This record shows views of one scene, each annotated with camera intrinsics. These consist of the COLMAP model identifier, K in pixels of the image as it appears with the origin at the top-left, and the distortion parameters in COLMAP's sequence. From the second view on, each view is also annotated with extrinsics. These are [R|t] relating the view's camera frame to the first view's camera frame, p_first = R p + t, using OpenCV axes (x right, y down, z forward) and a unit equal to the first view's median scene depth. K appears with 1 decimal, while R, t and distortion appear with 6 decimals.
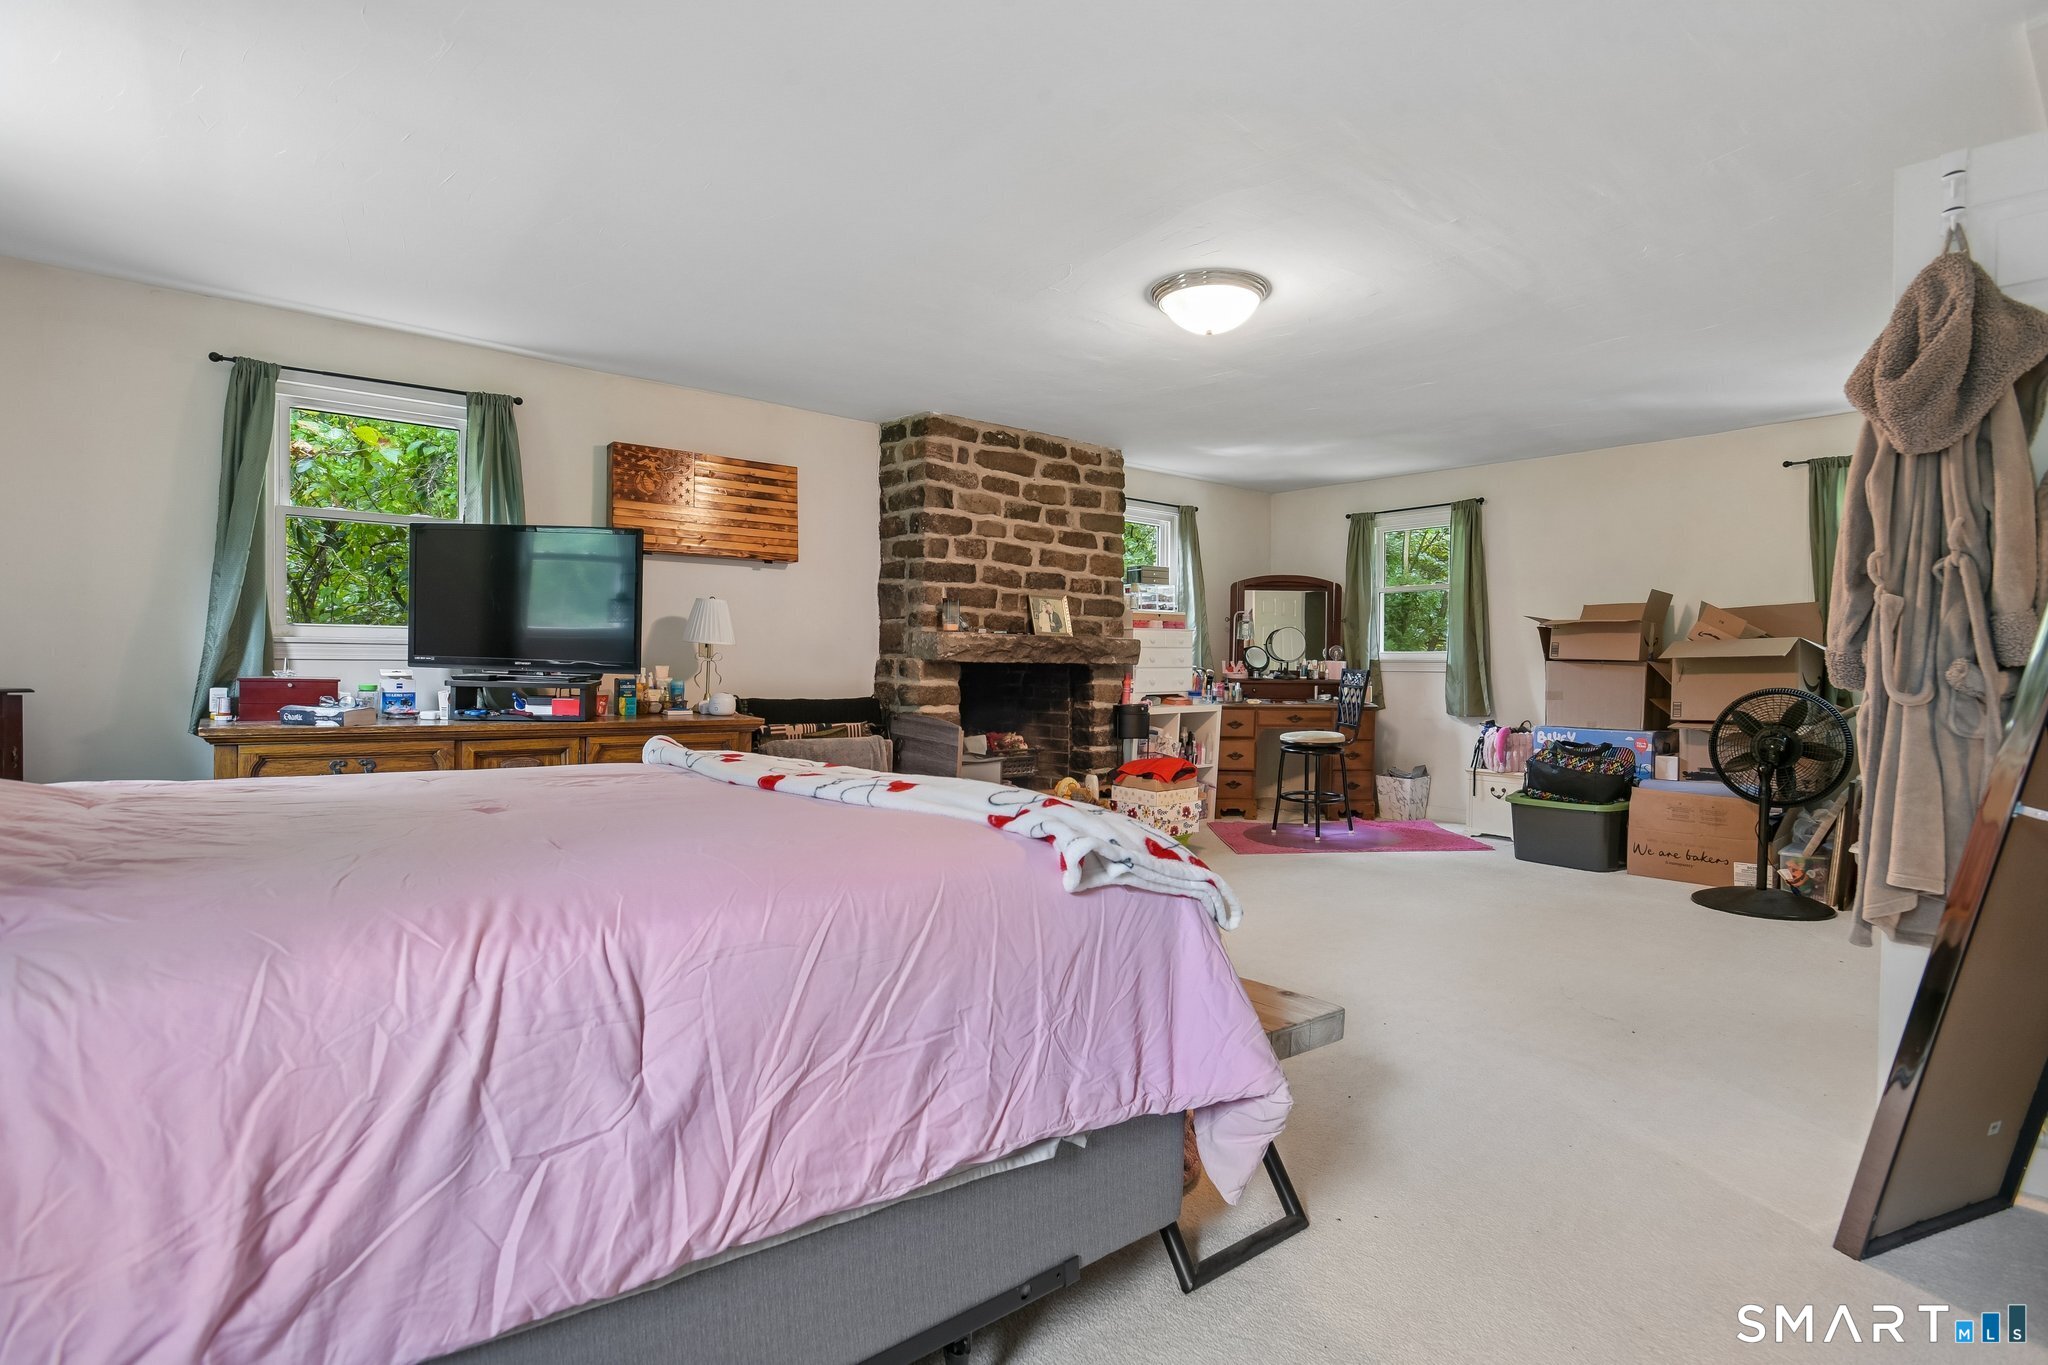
lens RADIAL K [[996.0, 0, 1030.4], [0, 996.0, 670.6], [0, 0, 1]] dist [-0.059879, 0.016049]
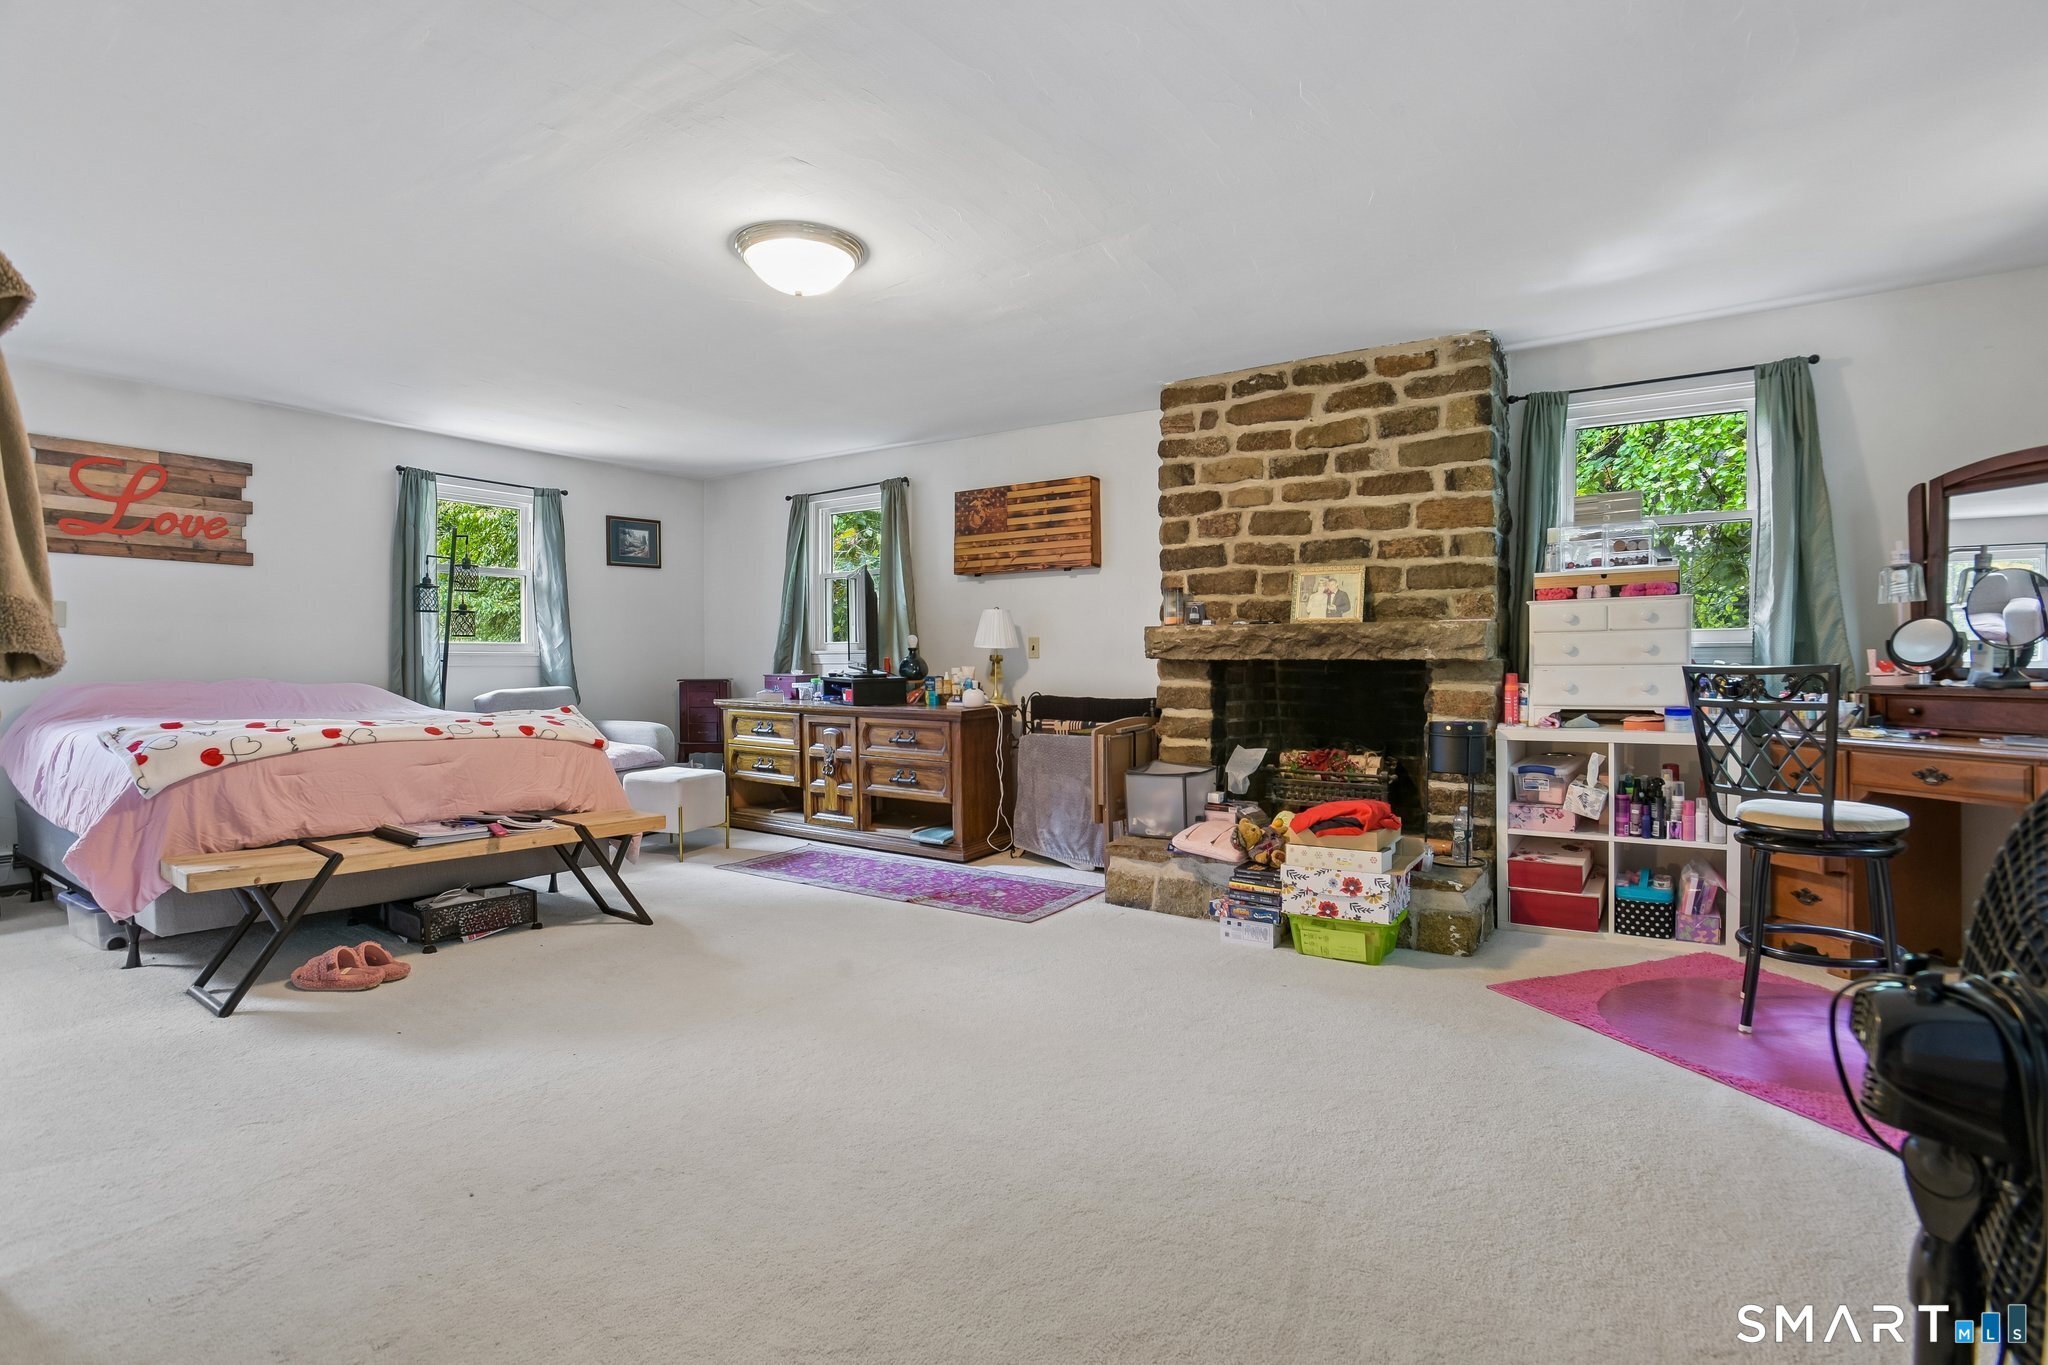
lens RADIAL K [[996.0, 0, 1026.8], [0, 996.0, 673.8], [0, 0, 1]] dist [-0.059879, 0.016049]
pose [[0.281444, 0.002016, -0.959576, 0.683862], [0.002205, 0.999994, 0.002748, 0.000755], [0.959575, -0.002889, 0.281437, 0.583591]]
